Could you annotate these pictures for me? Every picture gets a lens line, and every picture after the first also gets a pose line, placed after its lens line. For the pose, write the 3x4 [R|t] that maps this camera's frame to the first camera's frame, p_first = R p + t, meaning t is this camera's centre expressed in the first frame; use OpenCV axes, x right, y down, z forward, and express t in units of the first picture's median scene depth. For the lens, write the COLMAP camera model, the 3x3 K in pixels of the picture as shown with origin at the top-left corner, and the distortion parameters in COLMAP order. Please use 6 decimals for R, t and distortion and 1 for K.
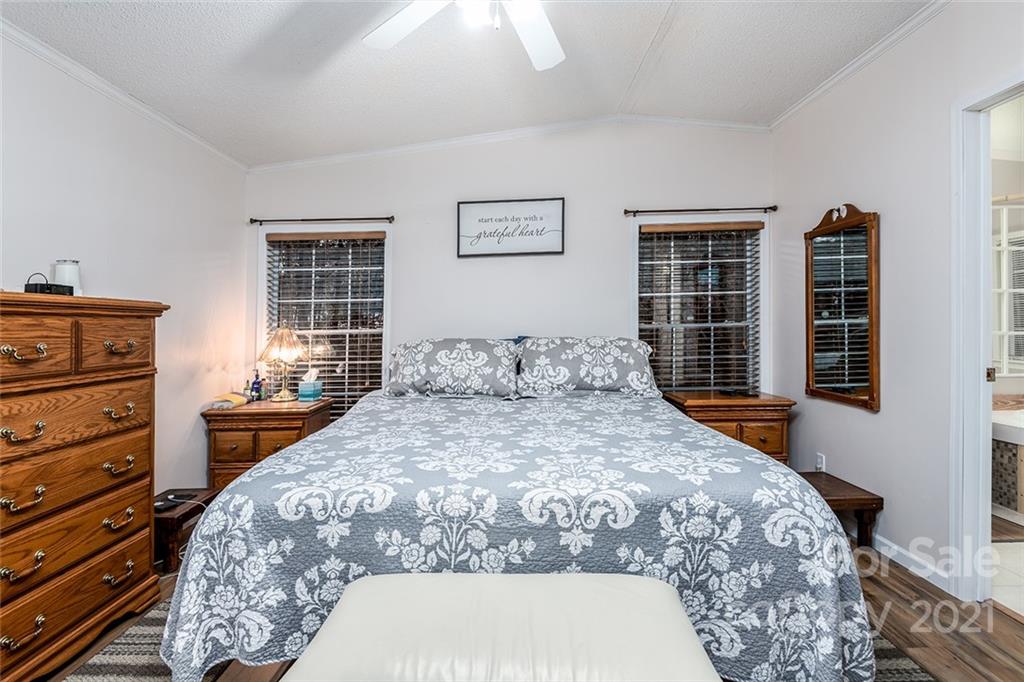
lens RADIAL K [[478.5, 0, 509.0], [0, 478.5, 313.2], [0, 0, 1]] dist [0.023254, -0.019954]
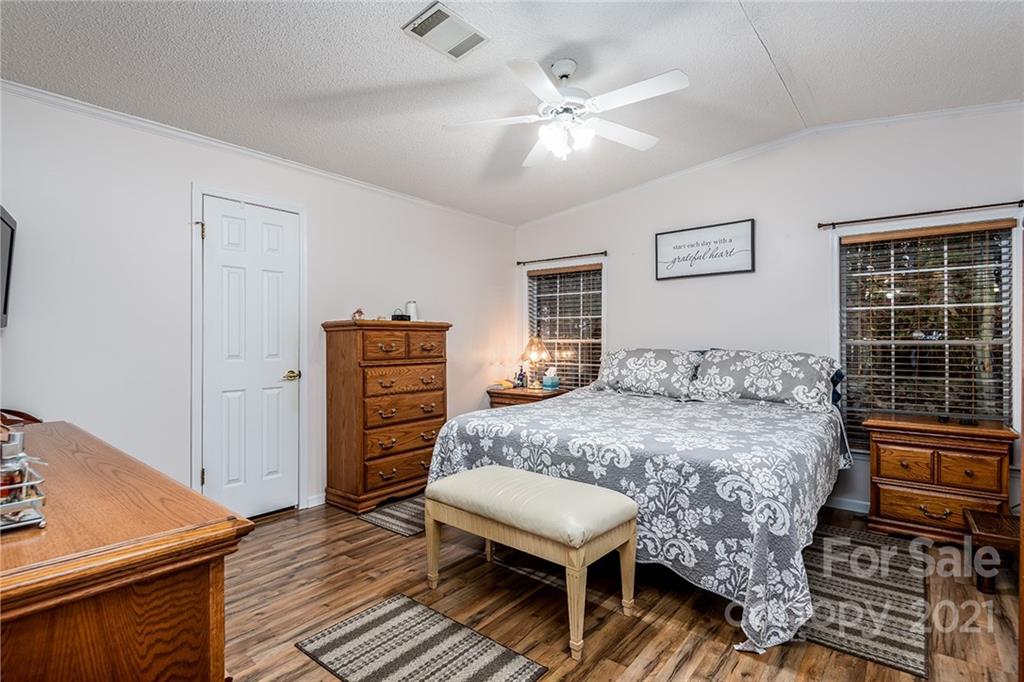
lens RADIAL K [[512.1, 0, 512.0], [0, 512.1, 341.0], [0, 0, 1]] dist [0.002119, -0.014995]
pose [[0.786276, 0.021488, -0.617501, 0.663366], [0.002420, 0.999280, 0.037856, -0.026431], [0.617870, -0.031259, 0.785658, -0.370852]]
